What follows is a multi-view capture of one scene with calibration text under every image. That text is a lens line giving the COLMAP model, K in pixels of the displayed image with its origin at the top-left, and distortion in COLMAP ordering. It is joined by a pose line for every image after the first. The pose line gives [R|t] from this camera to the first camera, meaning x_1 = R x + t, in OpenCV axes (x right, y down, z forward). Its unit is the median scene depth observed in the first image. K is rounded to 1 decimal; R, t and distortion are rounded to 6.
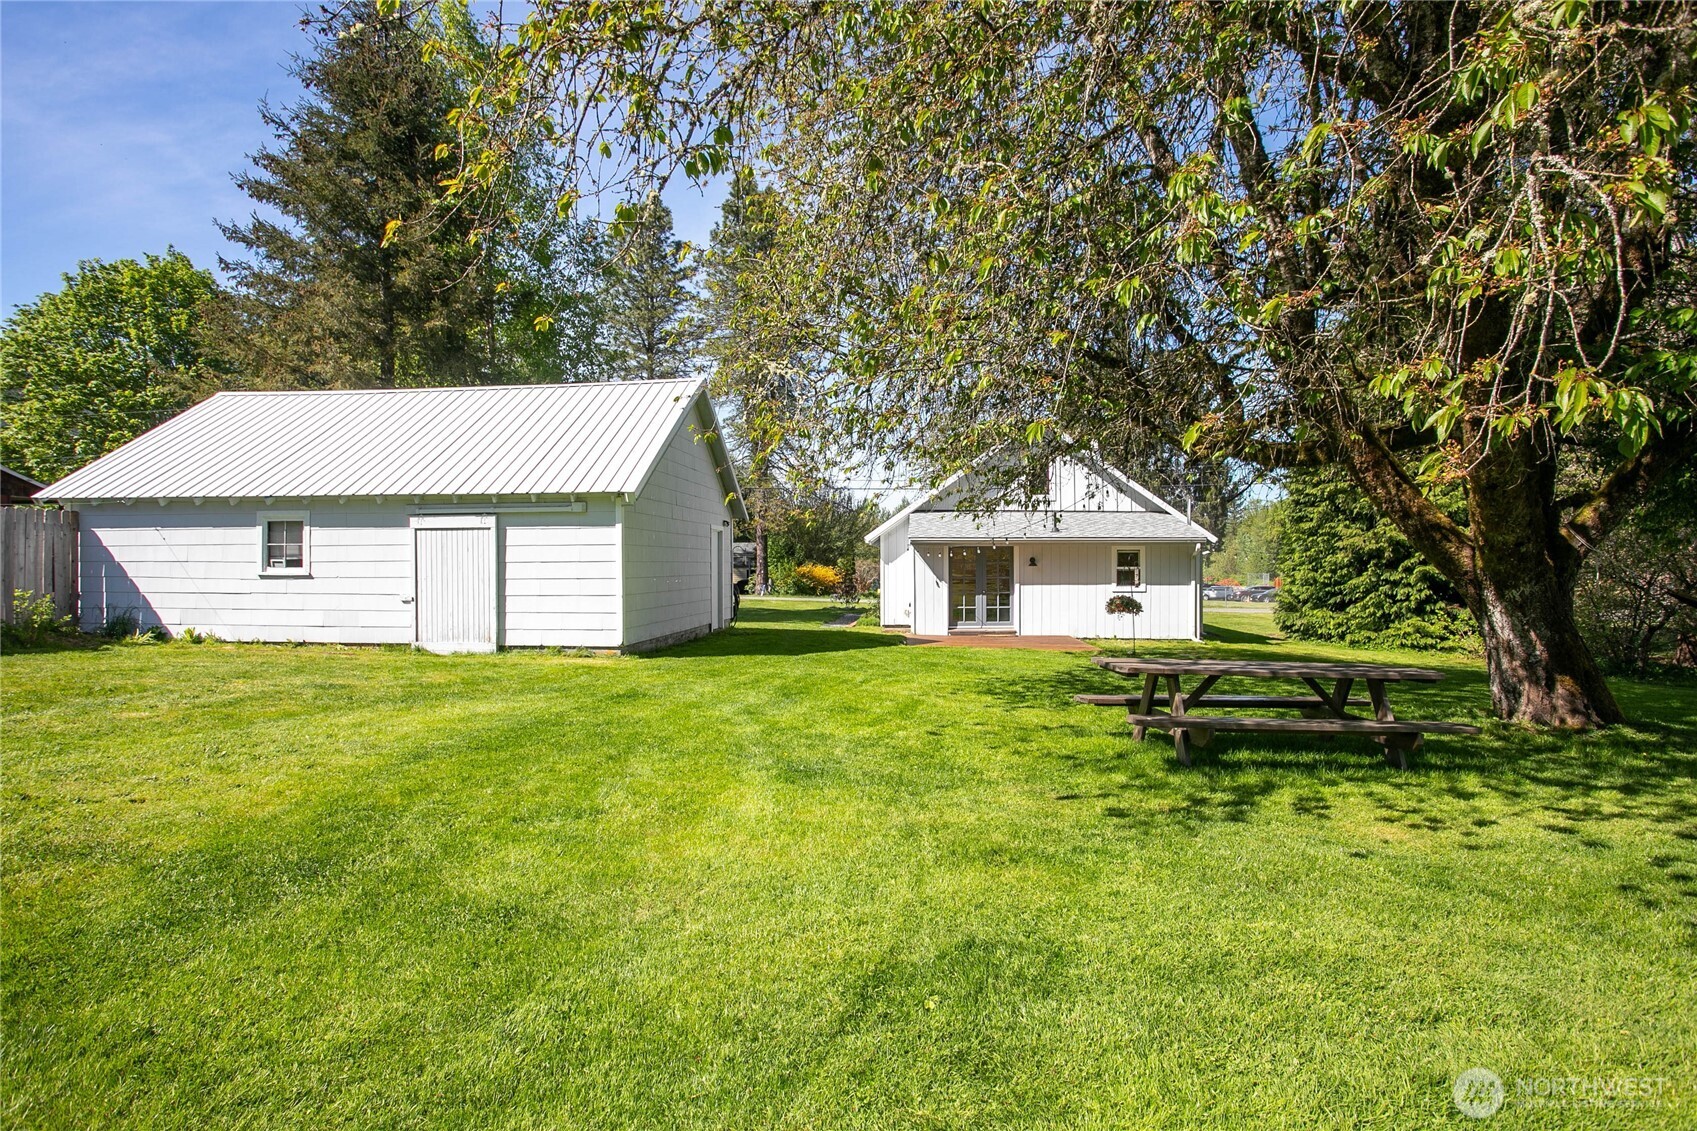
lens RADIAL K [[922.0, 0, 843.9], [0, 922.0, 565.7], [0, 0, 1]] dist [0.001082, 0.000056]
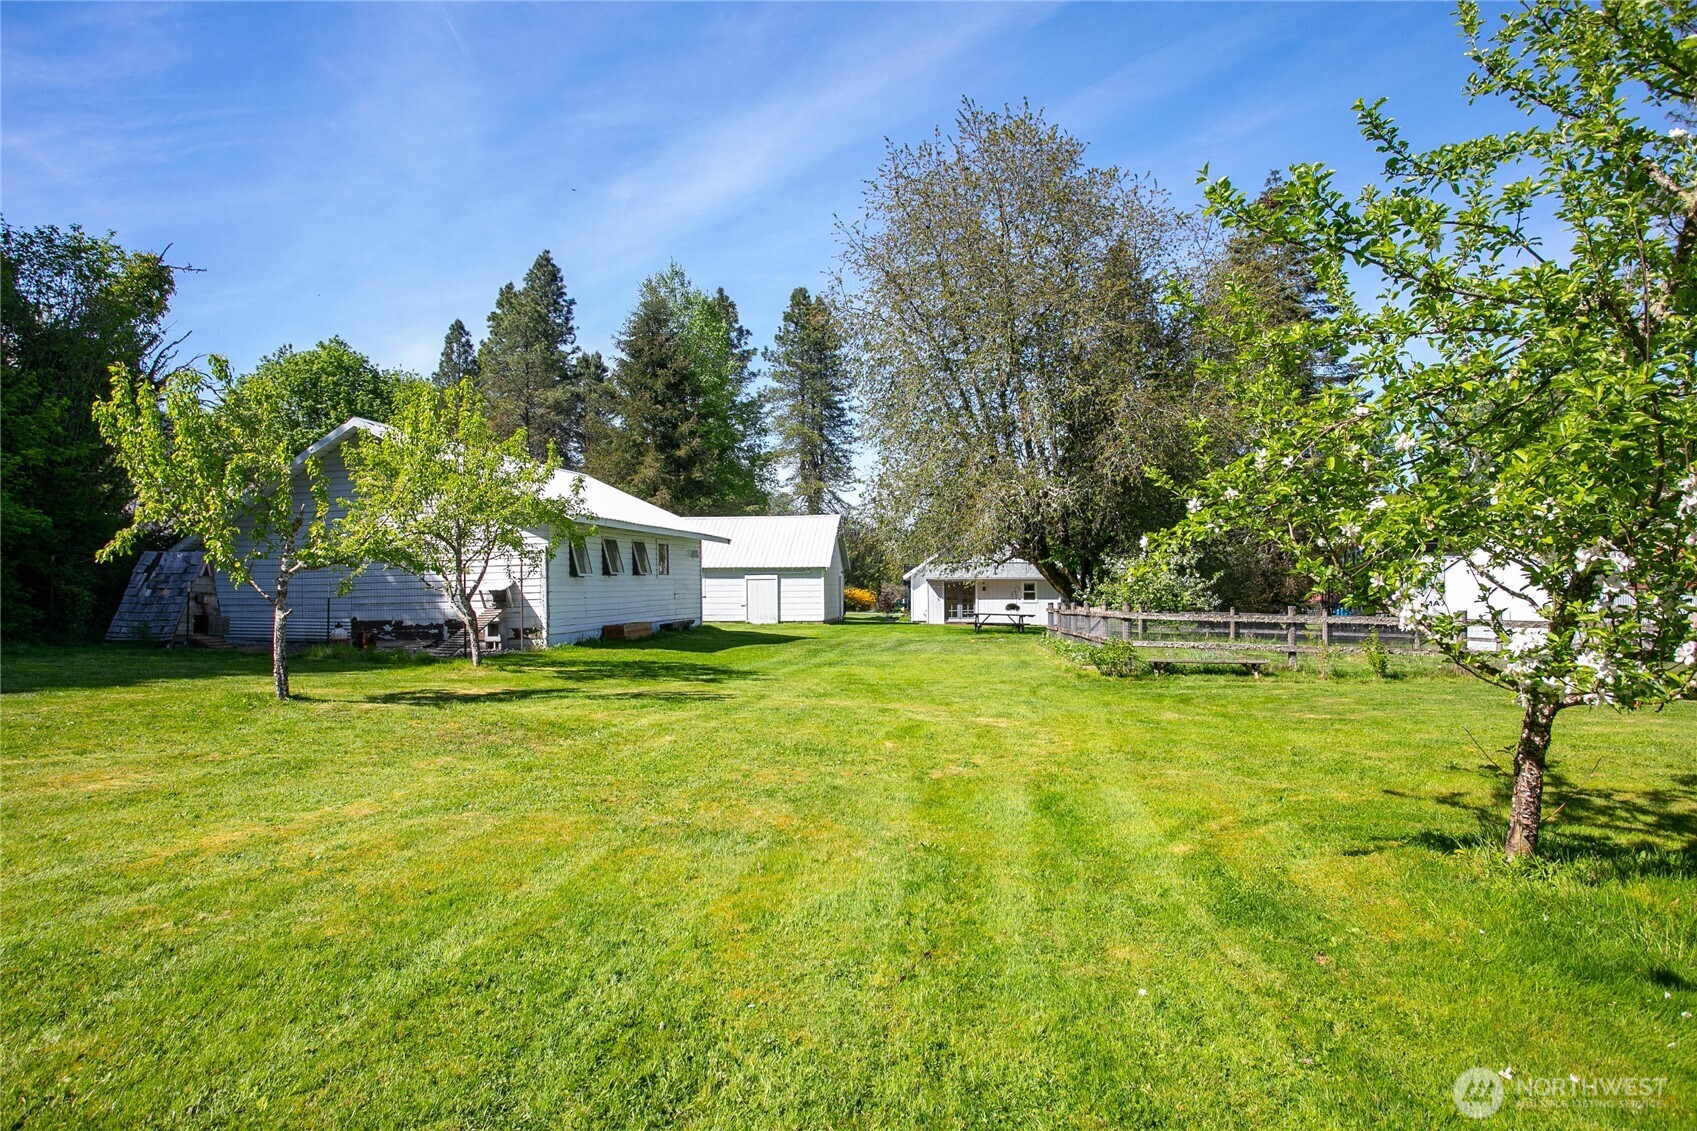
lens RADIAL K [[1134.4, 0, 852.9], [0, 1134.4, 573.8], [0, 0, 1]] dist [-0.003026, -0.000618]
pose [[0.999994, -0.002863, 0.002060, -0.100415], [0.002885, 0.999938, -0.010771, -0.012215], [-0.002029, 0.010777, 0.999940, -1.591078]]
